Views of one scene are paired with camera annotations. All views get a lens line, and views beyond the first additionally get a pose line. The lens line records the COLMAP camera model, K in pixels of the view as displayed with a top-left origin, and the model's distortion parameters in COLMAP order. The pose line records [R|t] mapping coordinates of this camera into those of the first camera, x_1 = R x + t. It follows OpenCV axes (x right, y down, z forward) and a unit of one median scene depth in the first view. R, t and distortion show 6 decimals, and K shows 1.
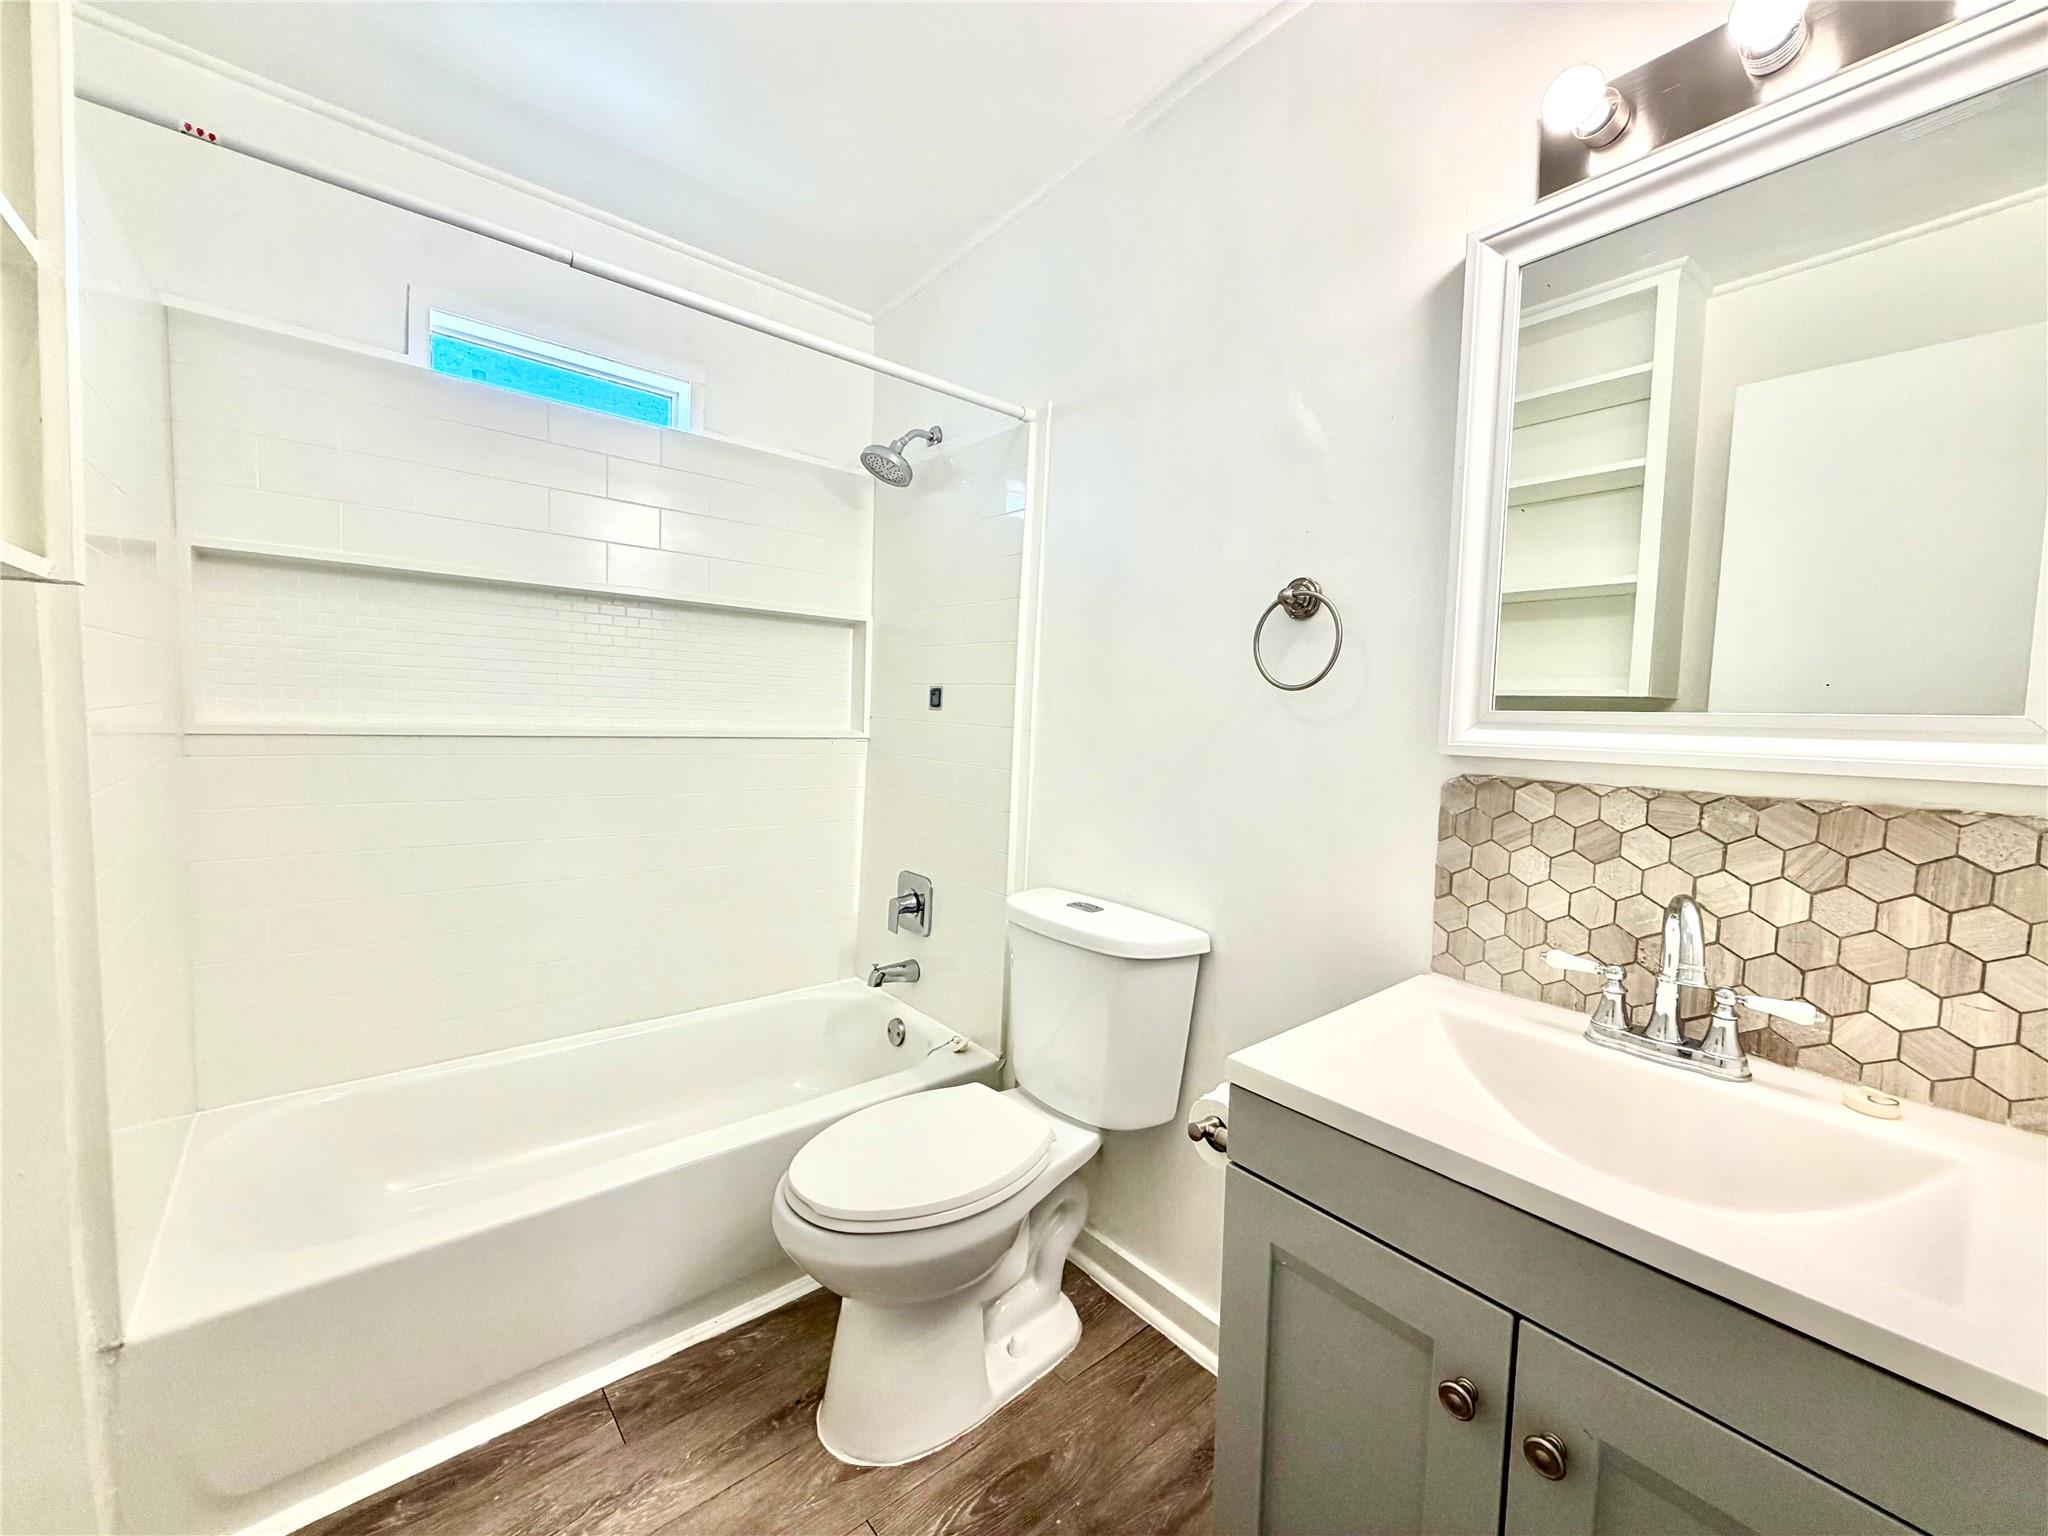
lens RADIAL K [[821.9, 0, 1025.3], [0, 821.9, 768.6], [0, 0, 1]] dist [0.000480, 0.000481]
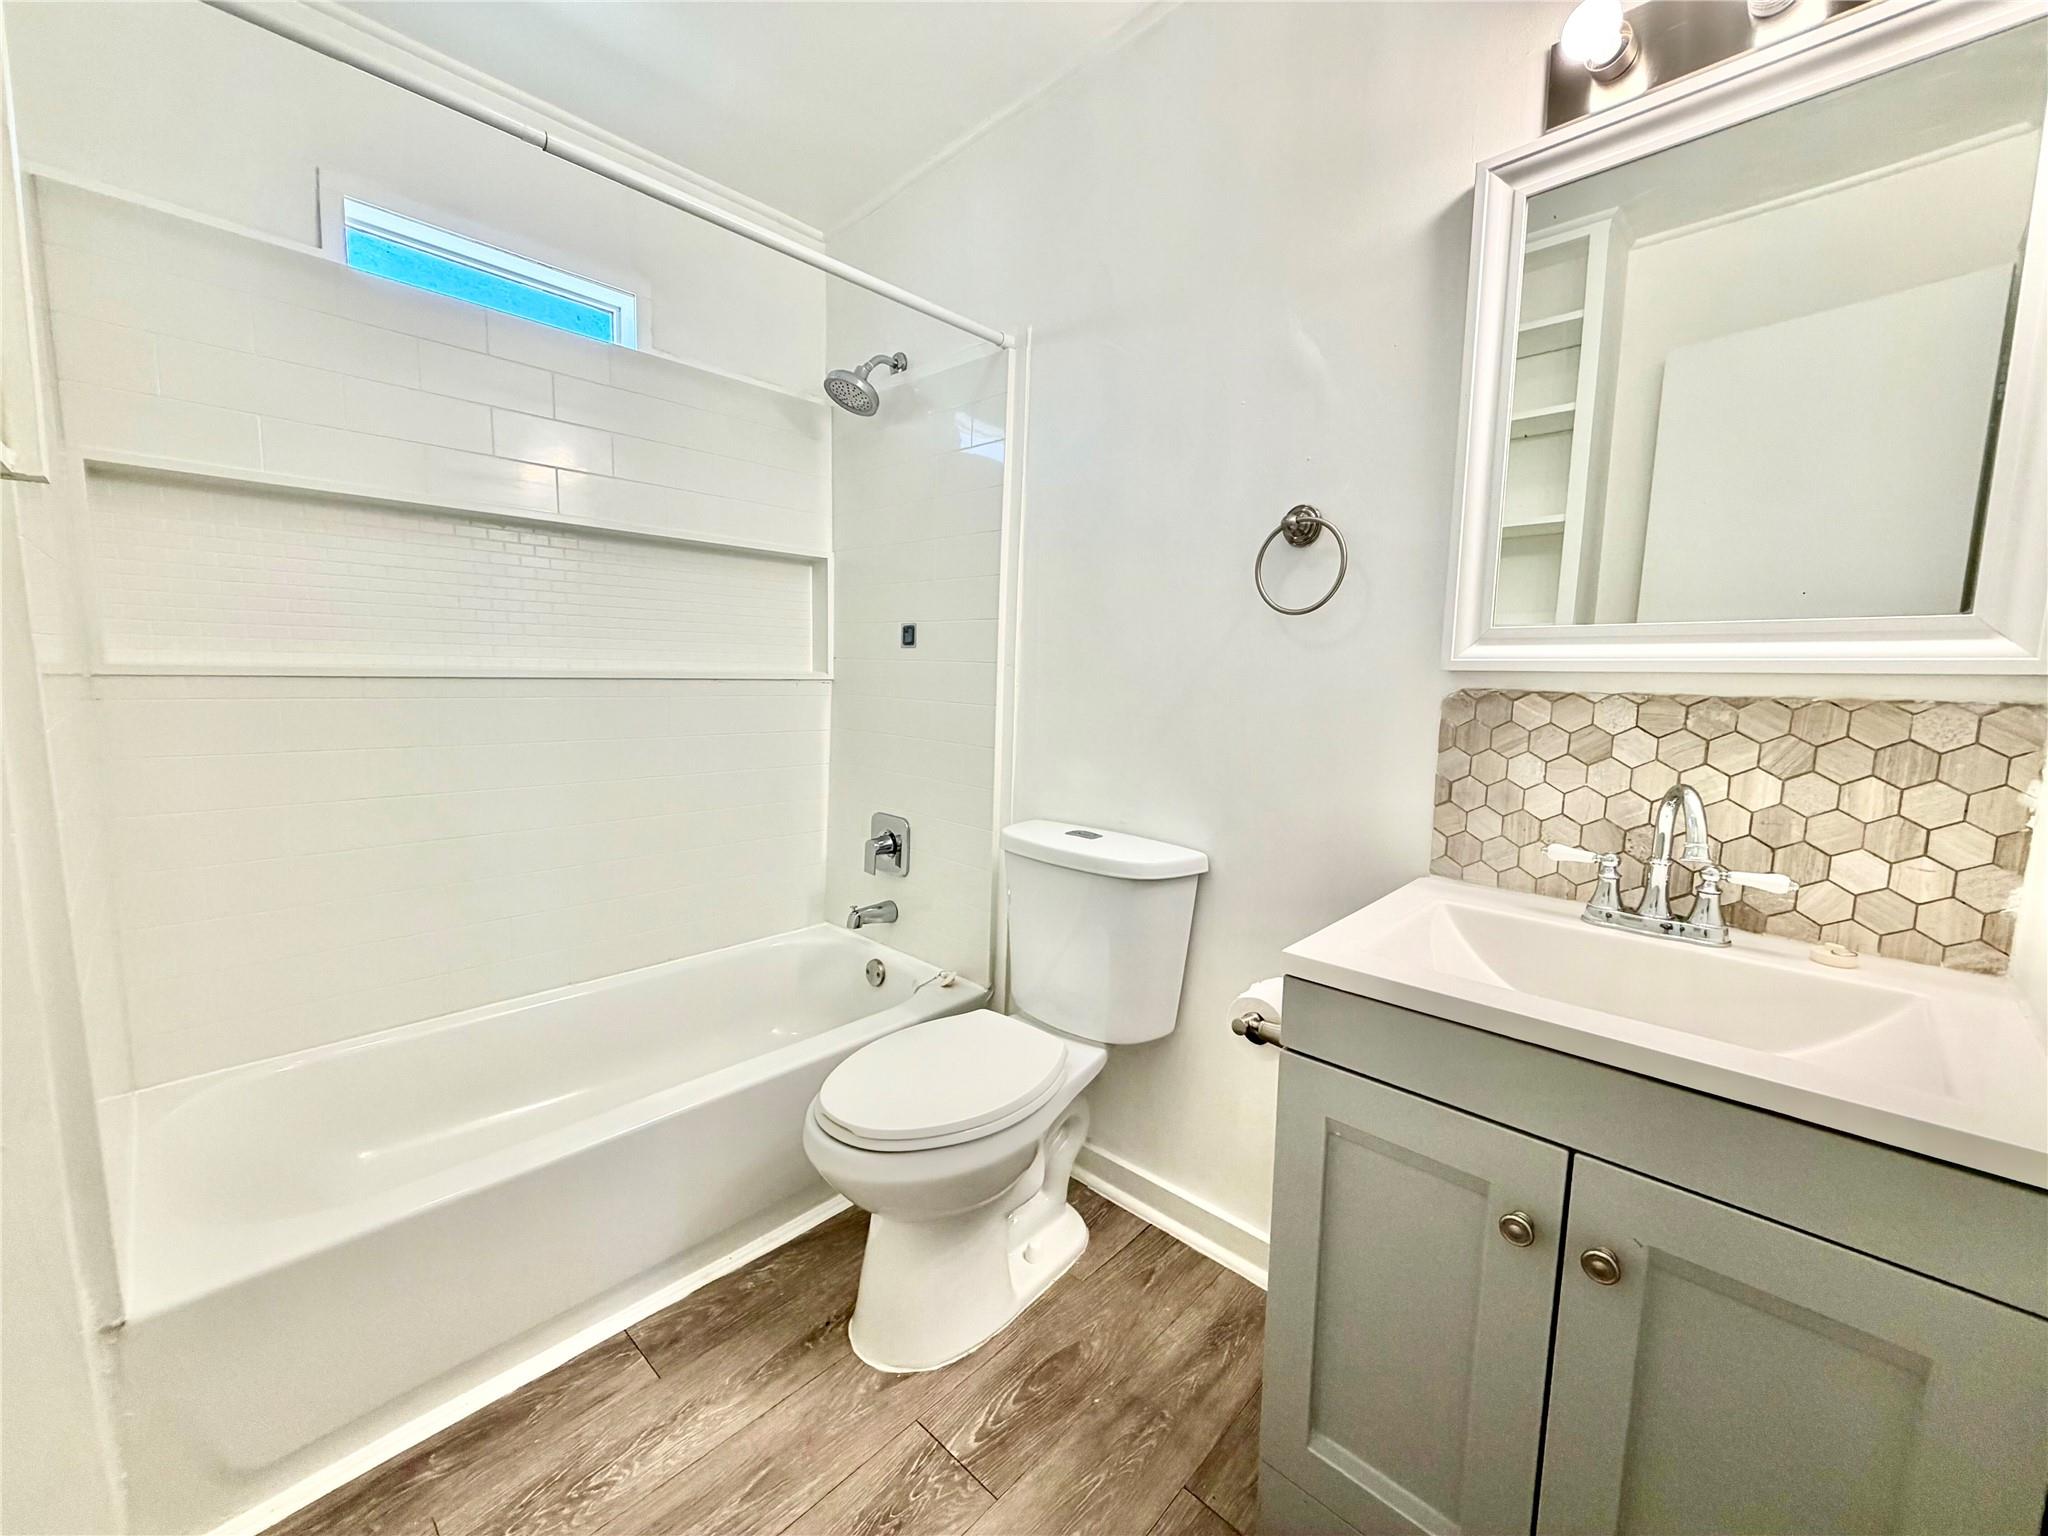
lens RADIAL K [[821.9, 0, 1026.1], [0, 821.9, 768.4], [0, 0, 1]] dist [0.000480, 0.000481]
pose [[0.993515, -0.026858, 0.110485, -0.133239], [0.020803, 0.998237, 0.055593, 0.033909], [-0.111784, -0.052934, 0.992322, -0.002534]]
